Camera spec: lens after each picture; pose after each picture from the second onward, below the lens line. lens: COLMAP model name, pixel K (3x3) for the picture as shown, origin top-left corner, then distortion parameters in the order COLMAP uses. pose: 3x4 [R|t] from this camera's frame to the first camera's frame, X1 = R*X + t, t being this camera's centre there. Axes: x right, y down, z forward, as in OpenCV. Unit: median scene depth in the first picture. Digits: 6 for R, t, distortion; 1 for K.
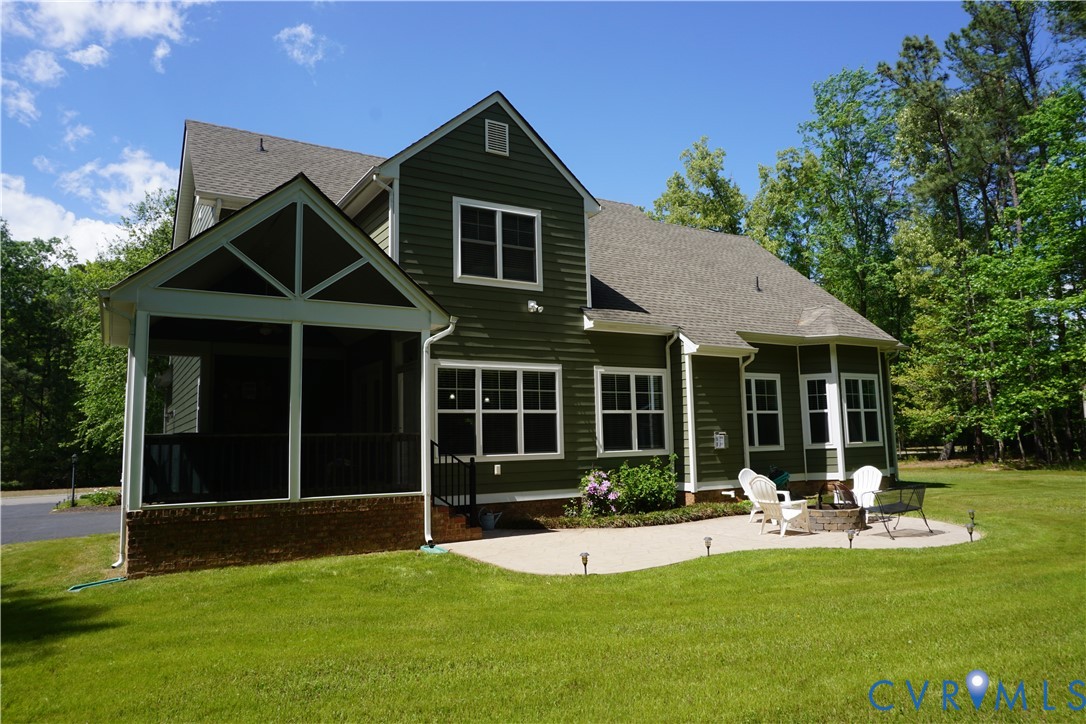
lens RADIAL K [[741.5, 0, 543.0], [0, 741.5, 362.0], [0, 0, 1]] dist [-0.026549, 0.003908]
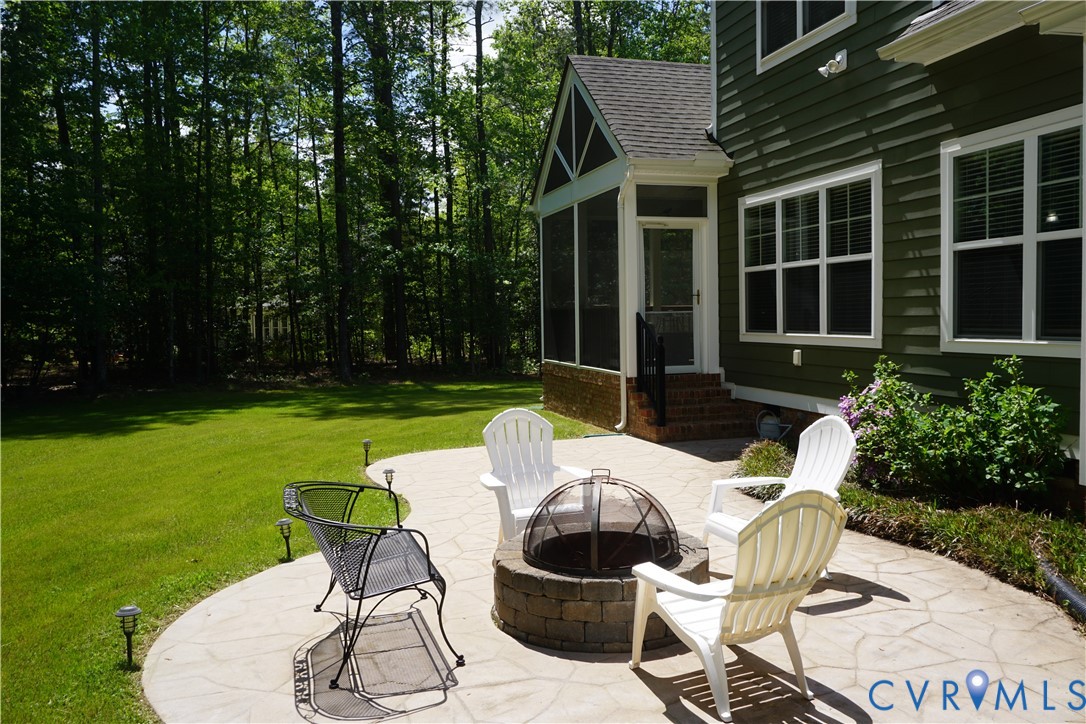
lens RADIAL K [[834.1, 0, 542.1], [0, 834.1, 343.3], [0, 0, 1]] dist [0.002869, 0.001060]
pose [[-0.262648, 0.072898, -0.962134, 0.628614], [0.148123, 0.988369, 0.034451, 0.071918], [0.953455, -0.133466, -0.270391, 0.919005]]
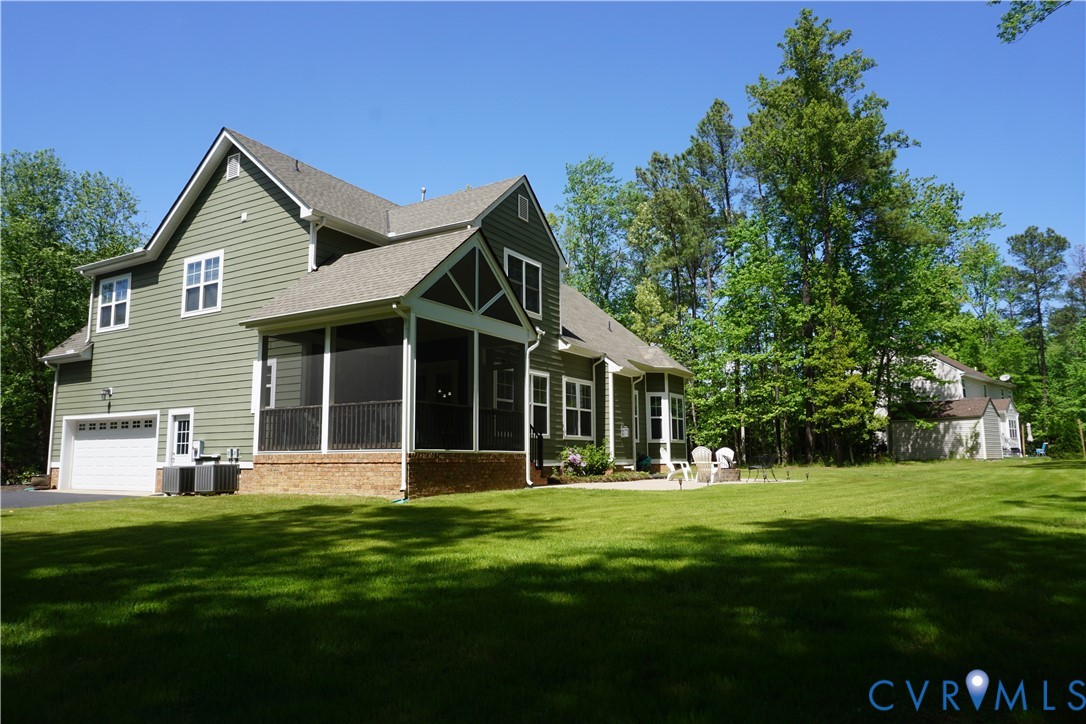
lens RADIAL K [[741.5, 0, 543.0], [0, 741.5, 362.0], [0, 0, 1]] dist [-0.026549, 0.003908]
pose [[0.879837, 0.085535, 0.467515, -0.654060], [-0.073698, 0.996328, -0.043588, 0.045612], [-0.469526, 0.003896, 0.882910, -0.254426]]
